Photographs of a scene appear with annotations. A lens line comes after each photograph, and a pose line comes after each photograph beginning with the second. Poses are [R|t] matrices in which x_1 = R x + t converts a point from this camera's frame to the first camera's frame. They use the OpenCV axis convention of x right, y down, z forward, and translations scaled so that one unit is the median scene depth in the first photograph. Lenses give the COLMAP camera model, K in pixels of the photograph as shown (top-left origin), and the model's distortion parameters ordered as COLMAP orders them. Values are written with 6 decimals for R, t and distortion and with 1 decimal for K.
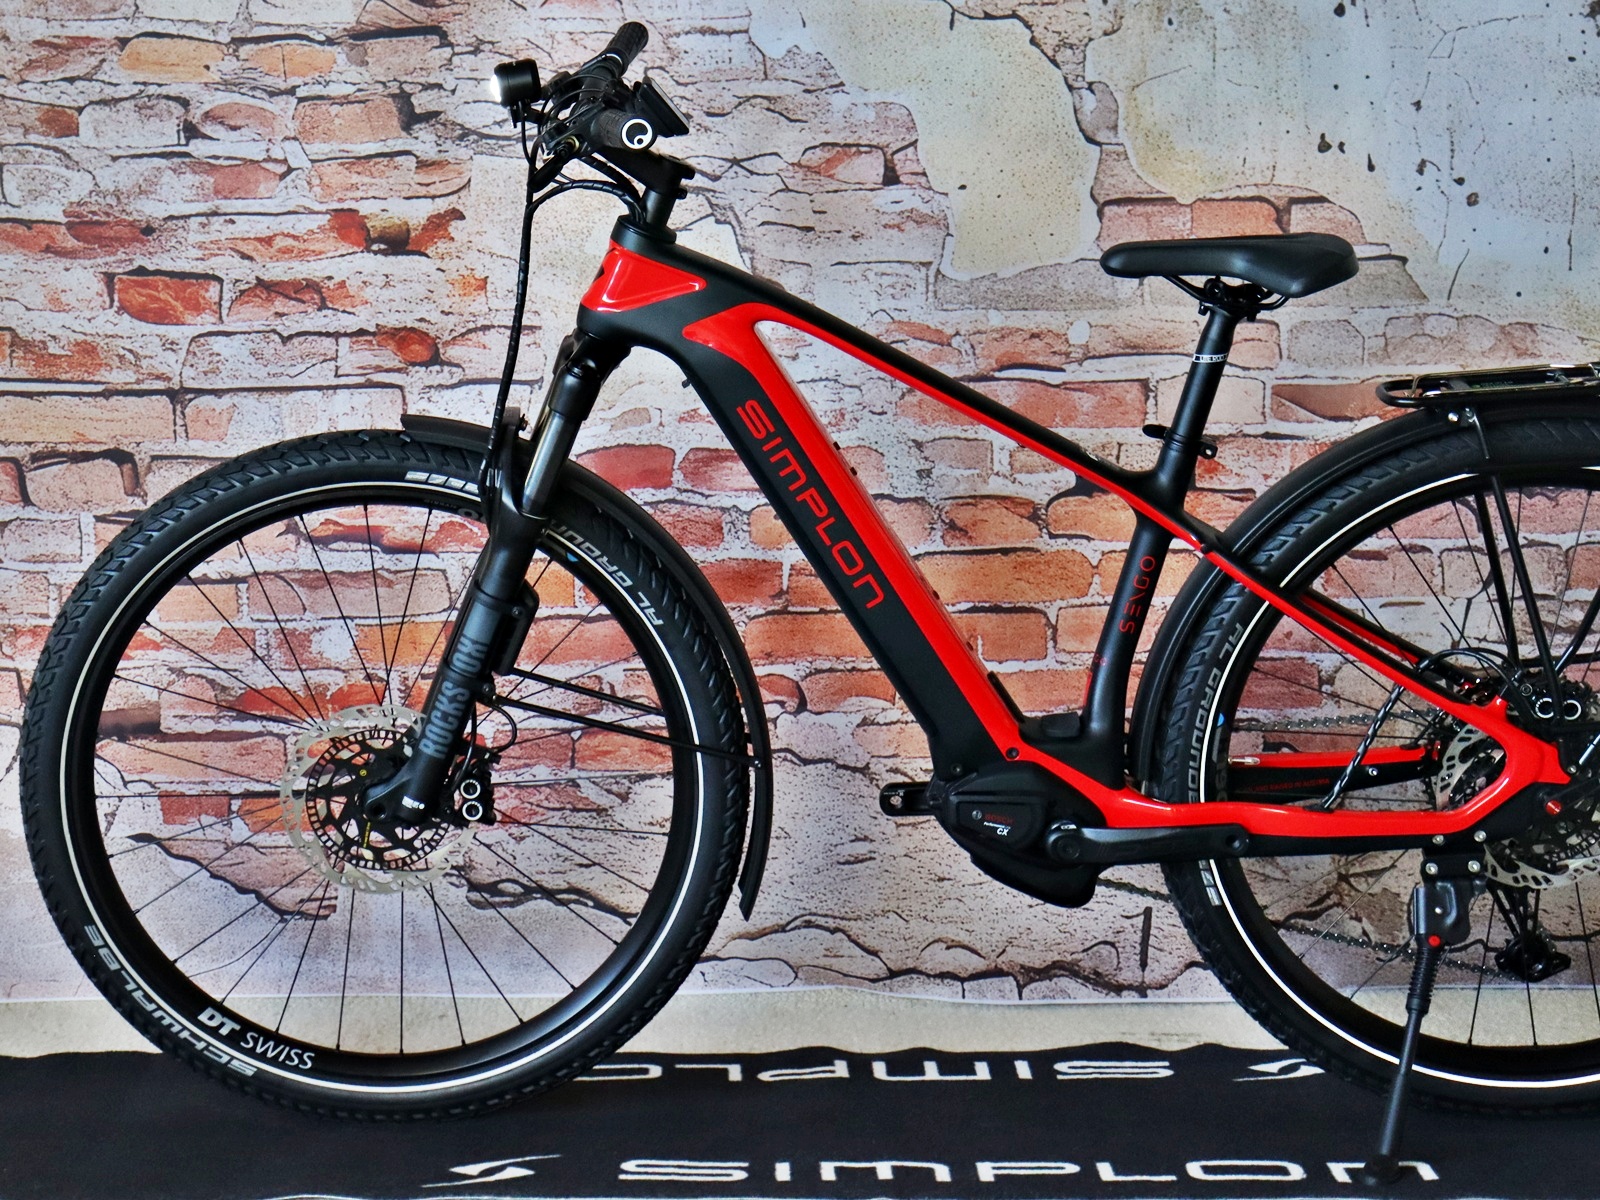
lens RADIAL K [[3851.0, 0, 542.0], [0, 3851.0, 467.8], [0, 0, 1]] dist [0.124471, 0.432955]
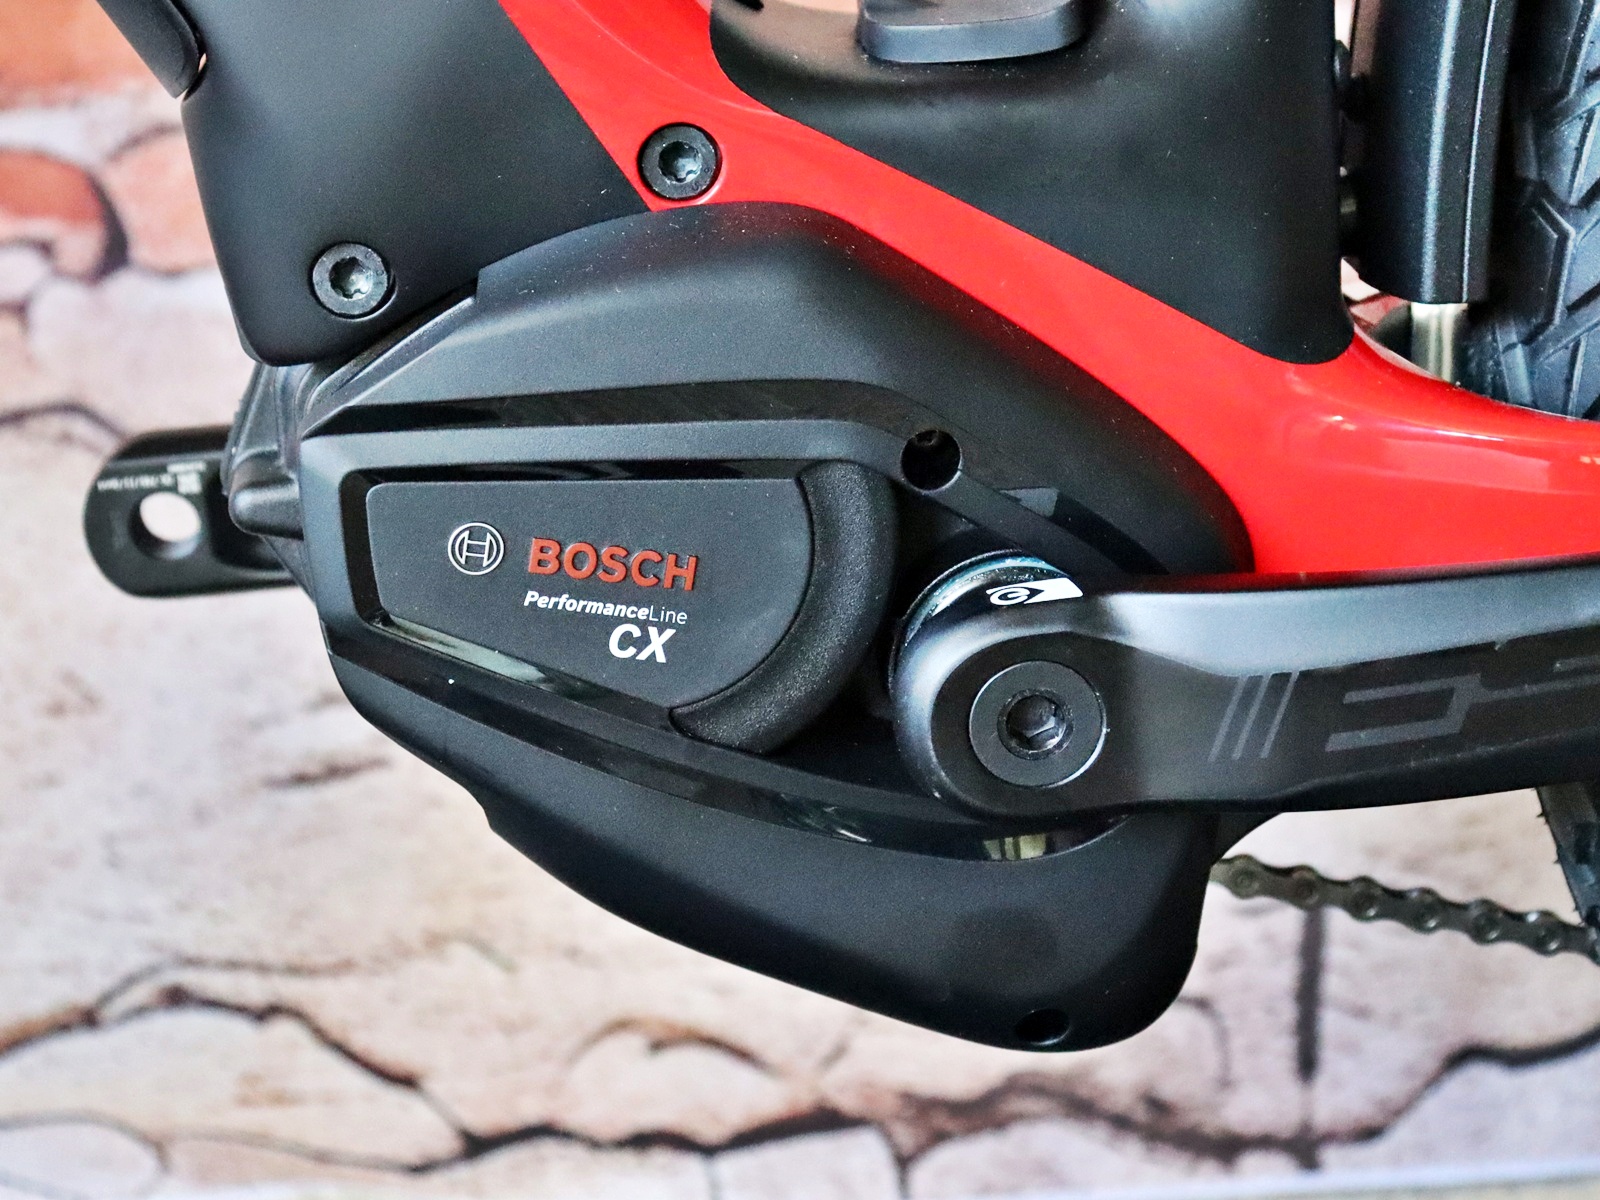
lens RADIAL K [[3752.0, 0, 746.3], [0, 3752.0, 478.5], [0, 0, 1]] dist [0.097483, 0.503802]
pose [[0.997264, -0.047233, 0.056872, 0.098469], [0.044751, 0.998022, 0.044152, 0.068791], [-0.058845, -0.041486, 0.997405, 0.719555]]
